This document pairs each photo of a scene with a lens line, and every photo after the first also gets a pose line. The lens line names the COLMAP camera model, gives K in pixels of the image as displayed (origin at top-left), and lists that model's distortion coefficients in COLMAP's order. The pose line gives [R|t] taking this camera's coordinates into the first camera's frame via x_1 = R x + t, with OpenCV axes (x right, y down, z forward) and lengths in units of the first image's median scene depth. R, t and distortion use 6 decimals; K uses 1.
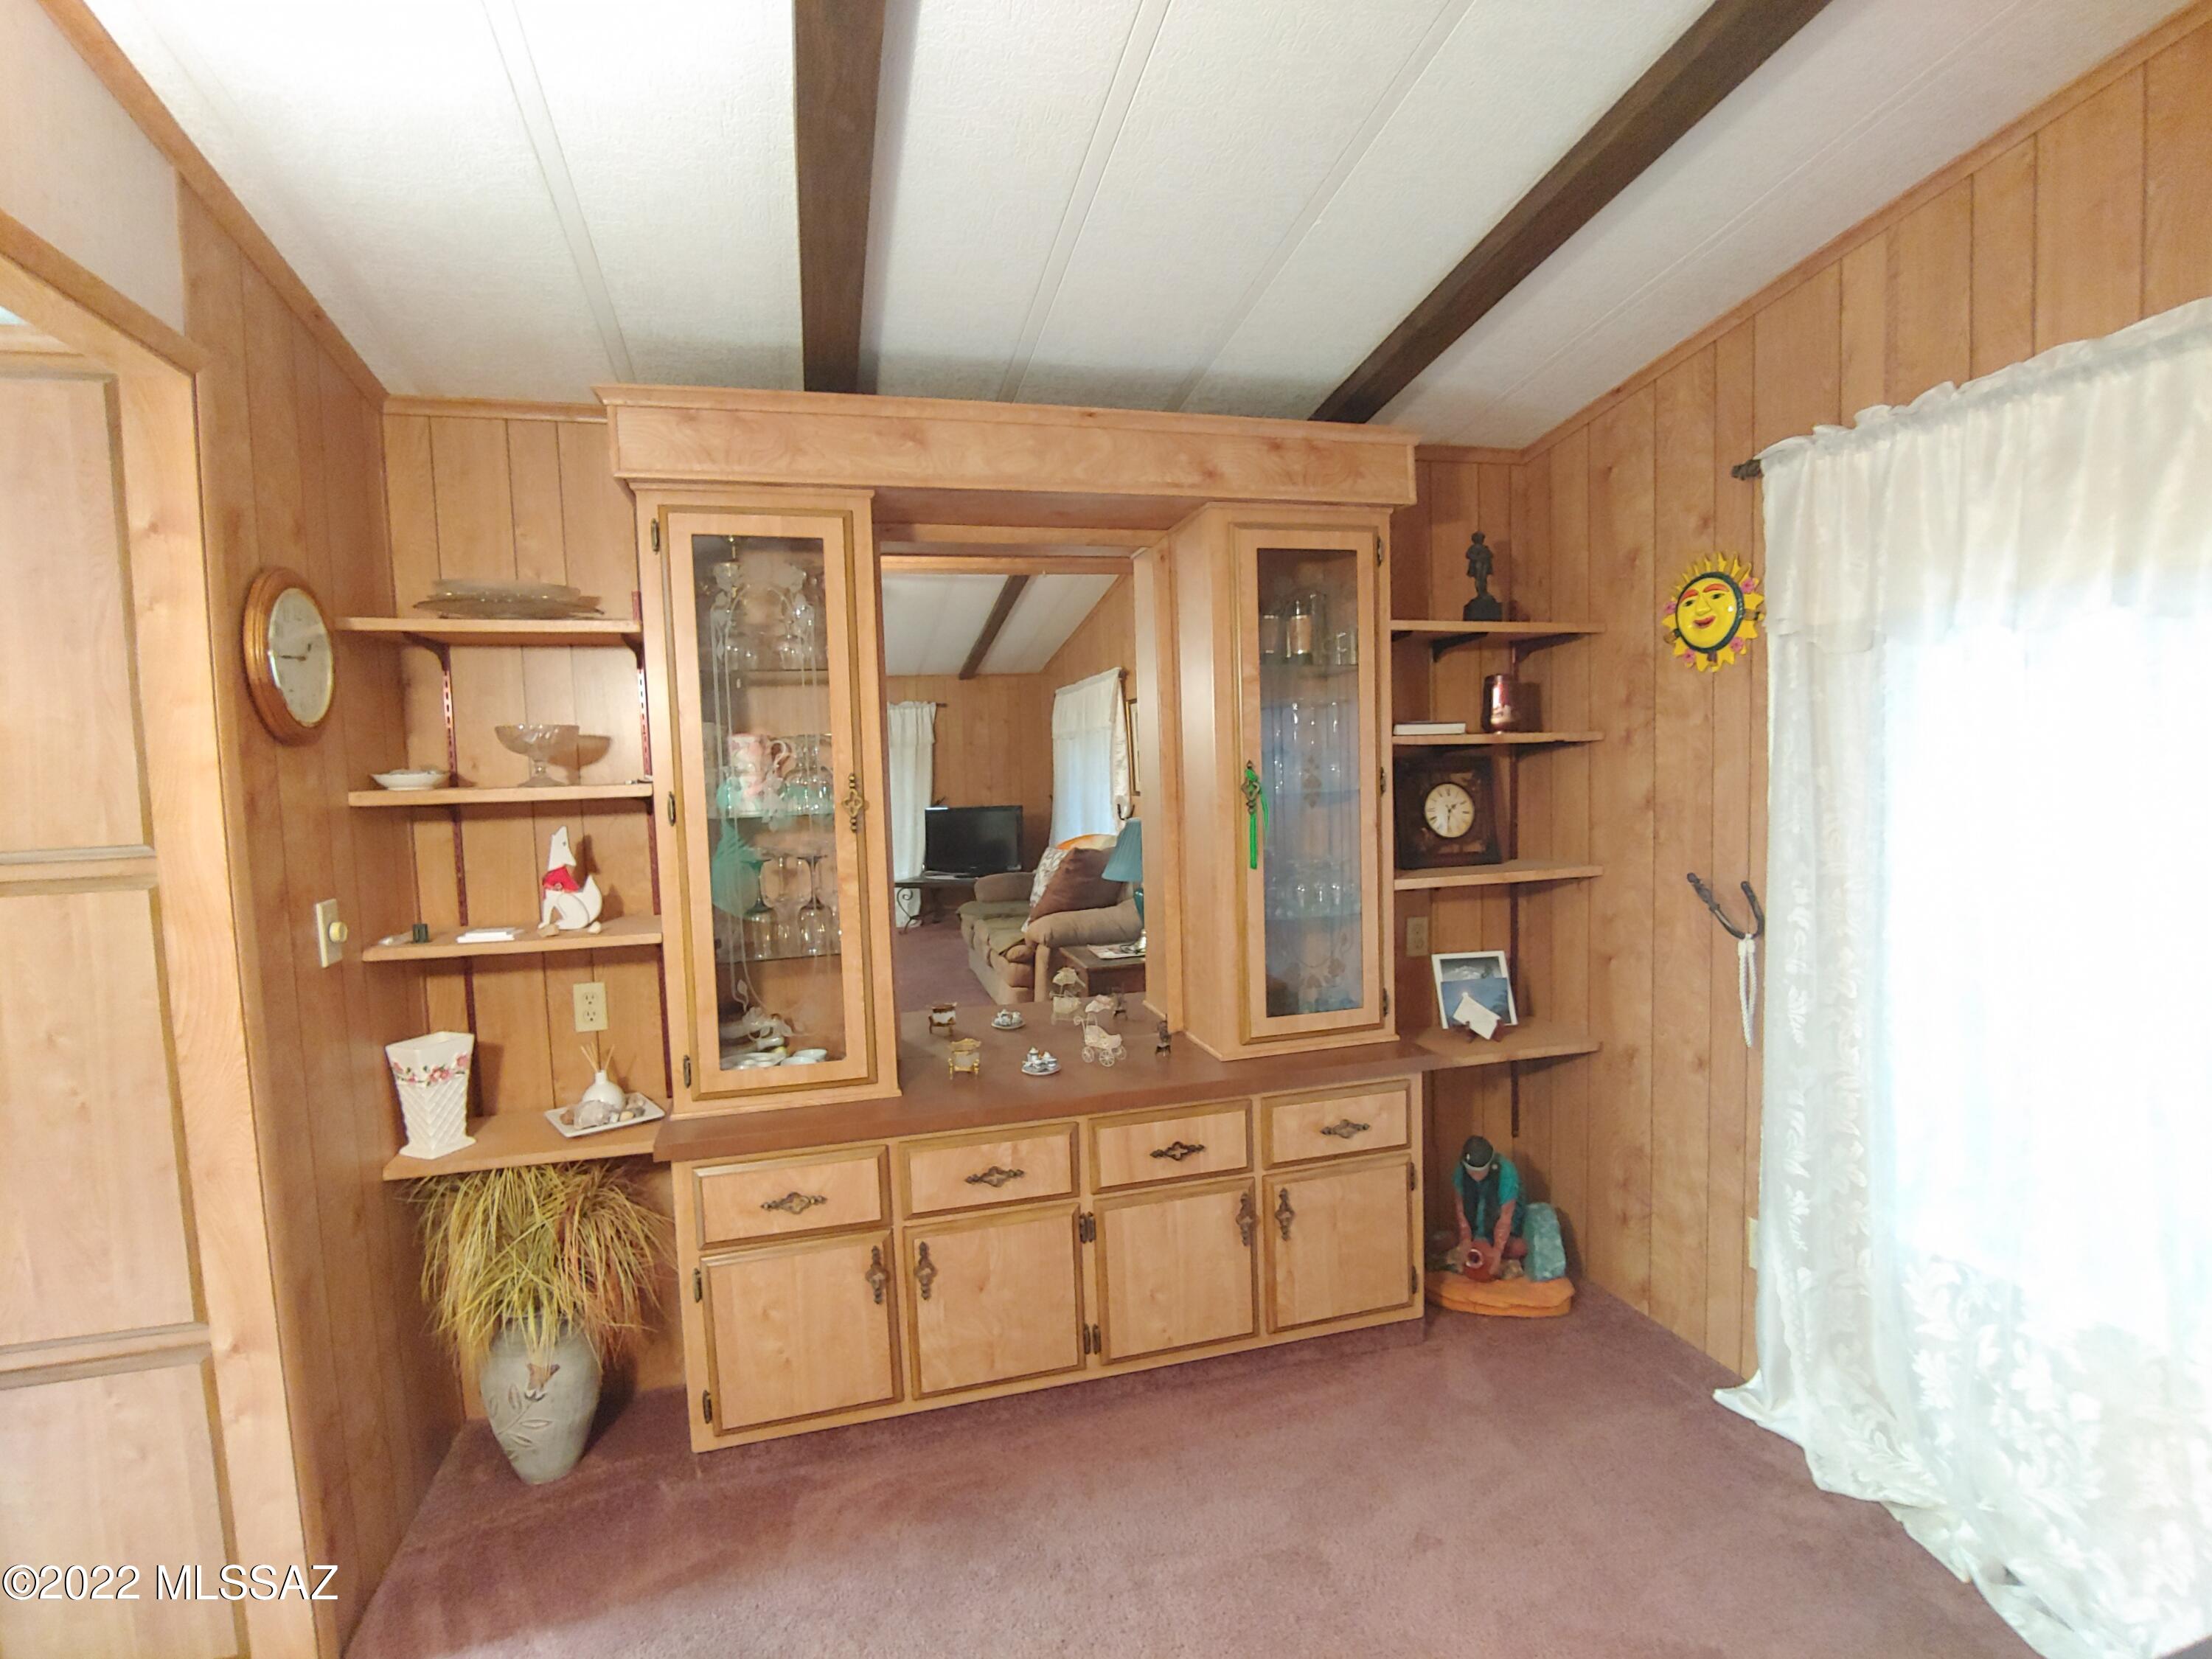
lens RADIAL K [[1056.7, 0, 1097.7], [0, 1056.7, 838.8], [0, 0, 1]] dist [-0.021953, -0.000267]
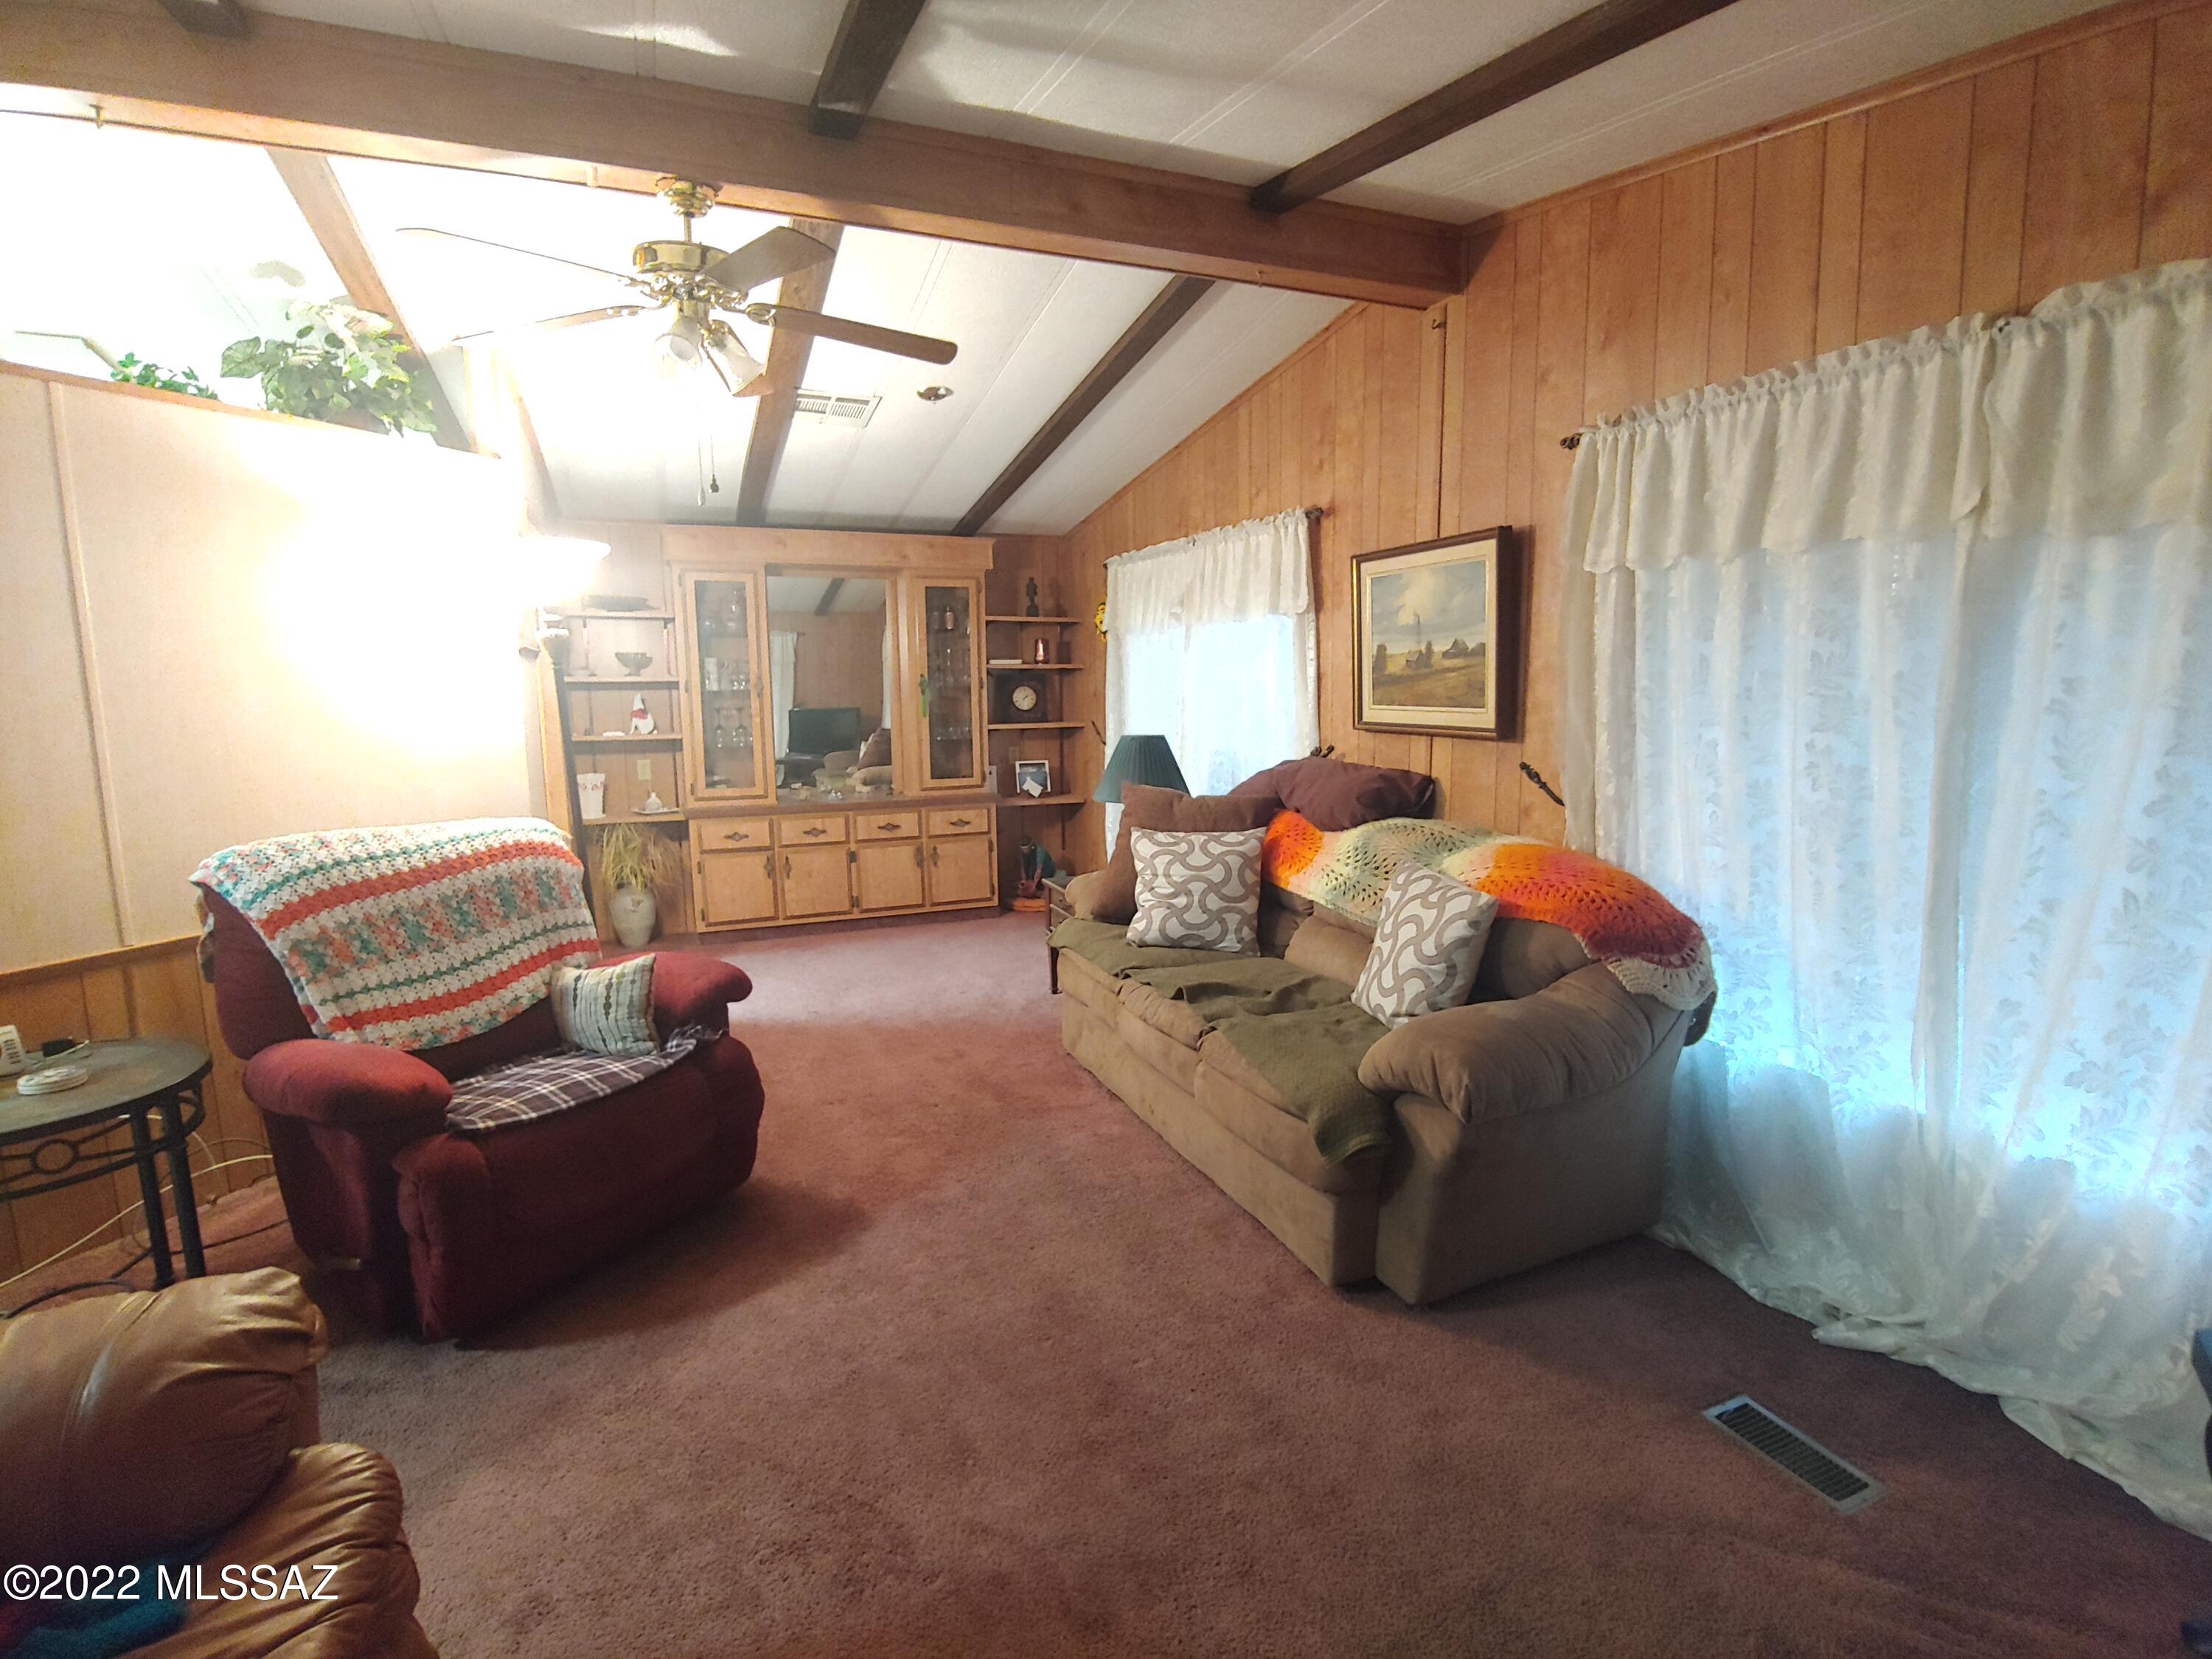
lens RADIAL K [[1076.3, 0, 1107.0], [0, 1076.3, 832.5], [0, 0, 1]] dist [-0.016919, -0.002090]
pose [[0.992447, 0.006294, 0.122516, 0.272997], [-0.014320, 0.997799, 0.064745, 0.130679], [-0.121839, -0.066010, 0.990352, -1.597377]]
